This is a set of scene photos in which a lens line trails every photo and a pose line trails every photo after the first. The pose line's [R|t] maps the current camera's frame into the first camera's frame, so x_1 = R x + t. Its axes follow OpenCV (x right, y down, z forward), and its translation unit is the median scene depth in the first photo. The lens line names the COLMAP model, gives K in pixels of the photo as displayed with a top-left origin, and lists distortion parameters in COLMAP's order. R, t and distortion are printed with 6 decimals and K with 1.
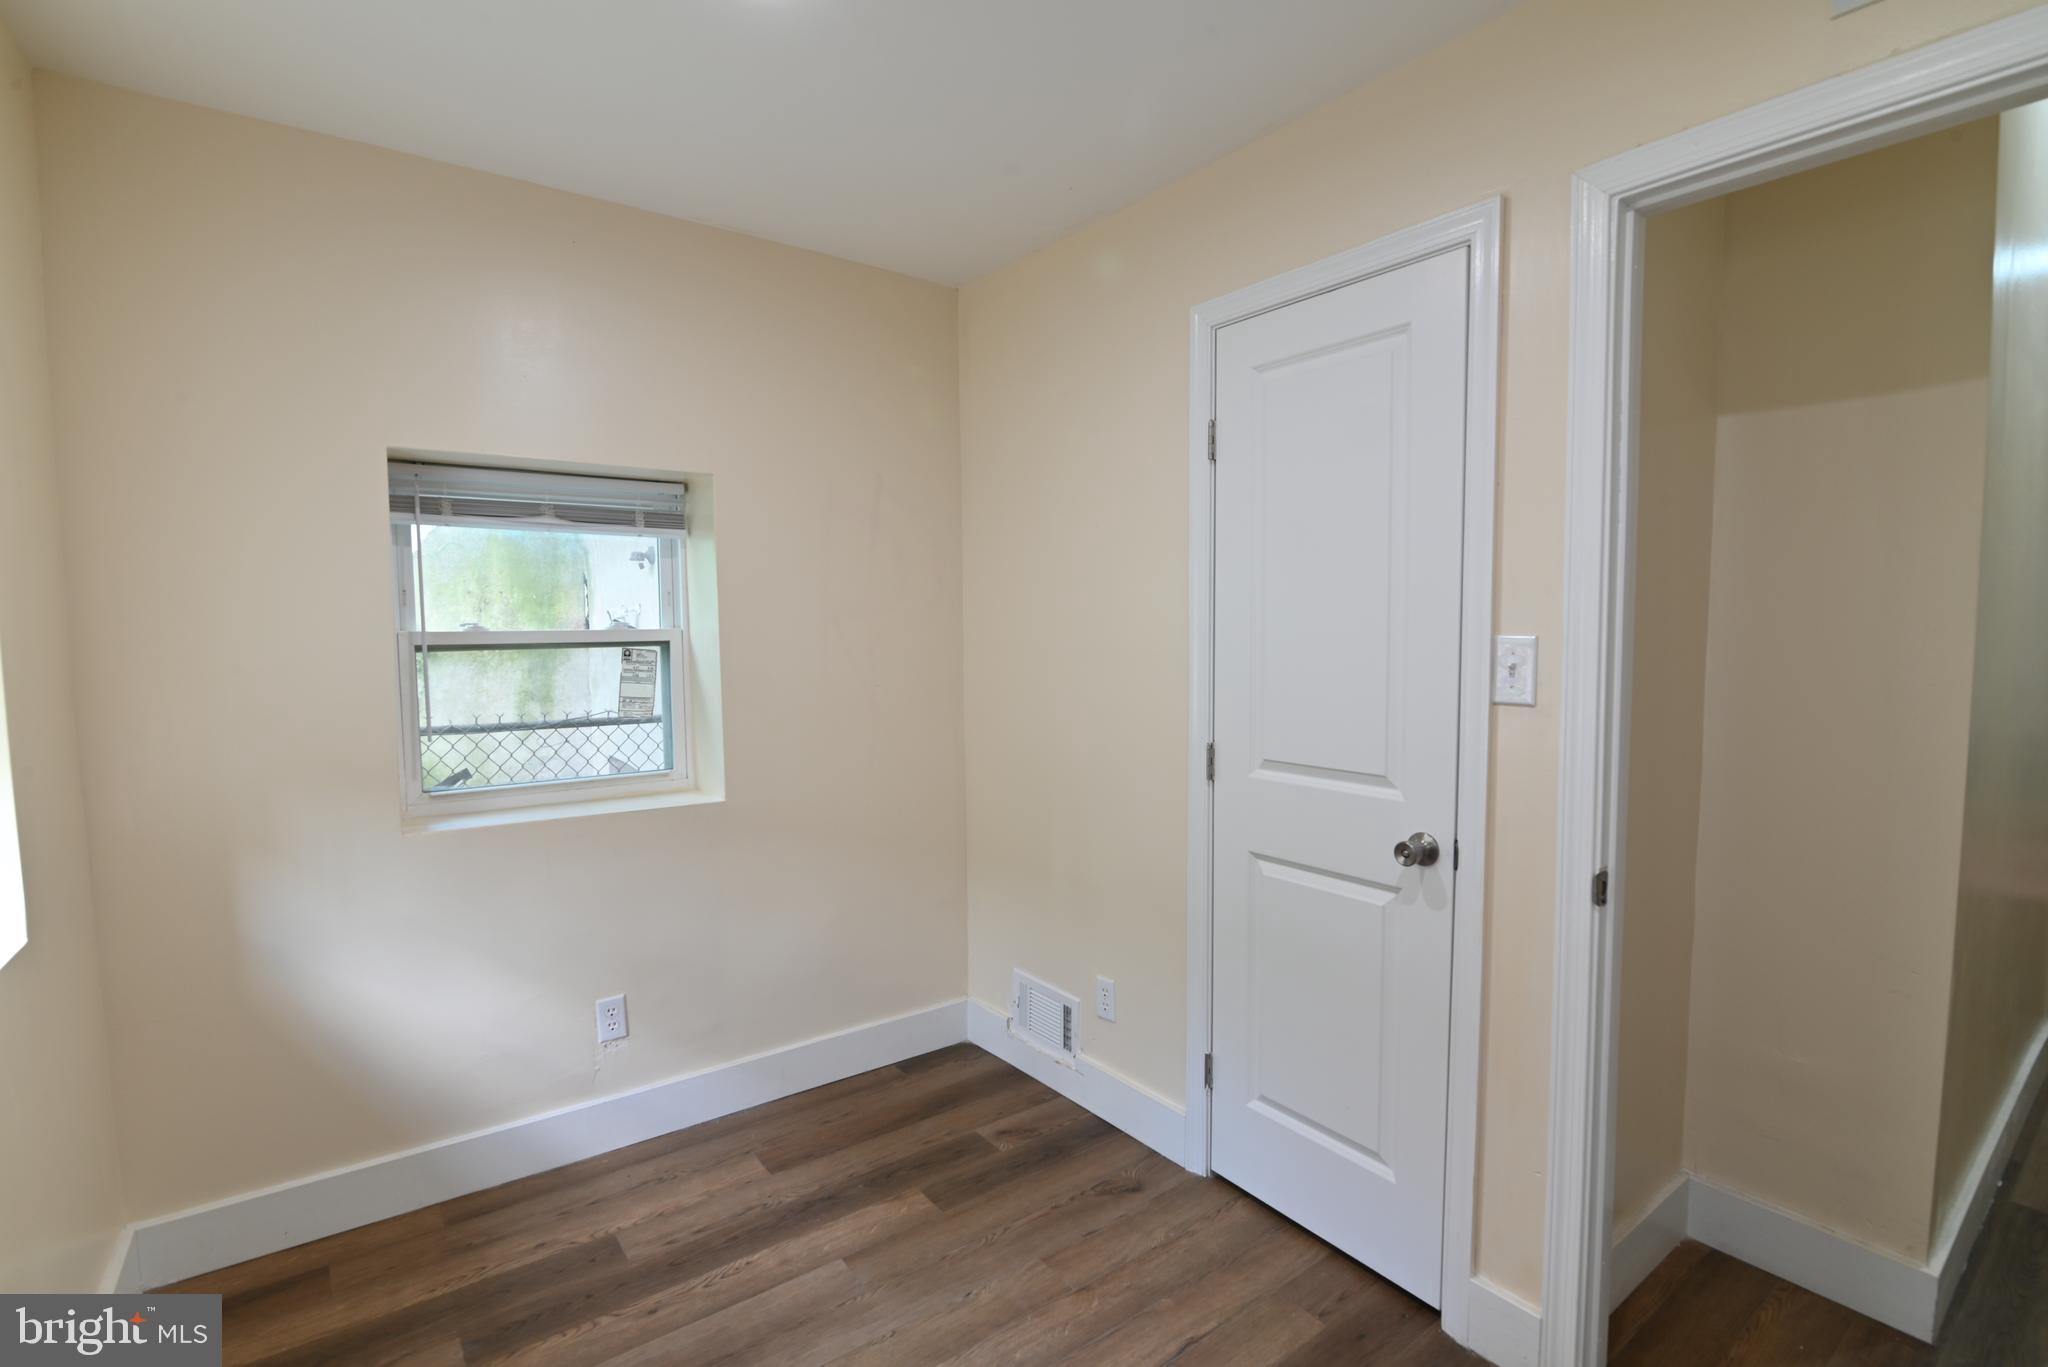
lens RADIAL K [[952.0, 0, 1024.0], [0, 952.0, 683.5], [0, 0, 1]] dist [-0.013883, -0.000032]
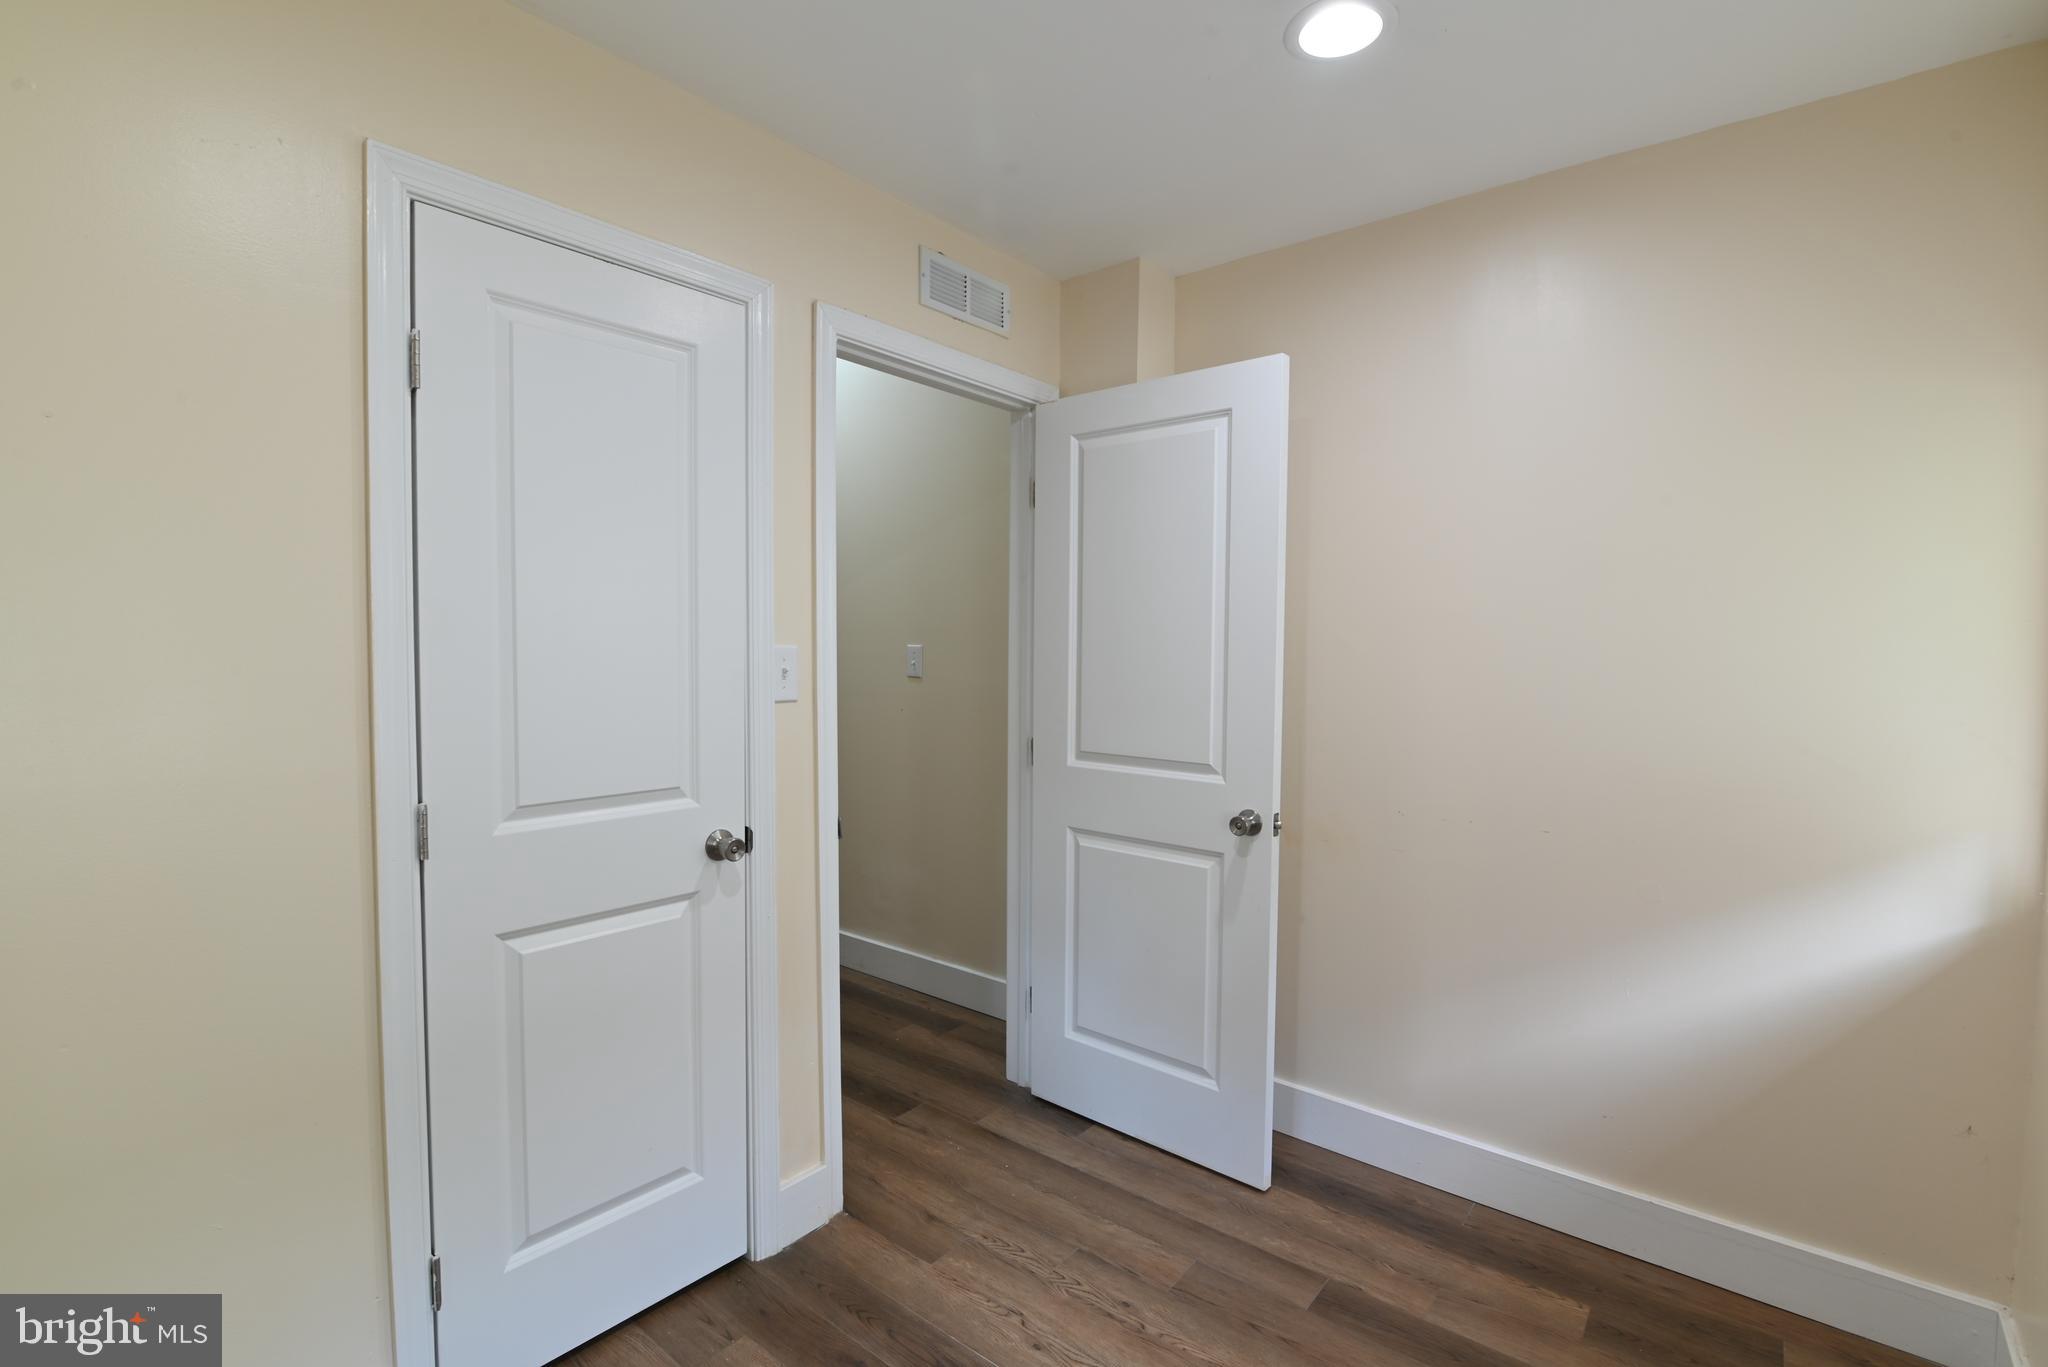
lens RADIAL K [[952.0, 0, 1024.0], [0, 952.0, 683.5], [0, 0, 1]] dist [-0.013883, -0.000032]
pose [[-0.247166, -0.040461, 0.968128, -0.254089], [0.051359, 0.997176, 0.054787, -0.017723], [-0.967611, 0.063263, -0.244390, 0.335398]]
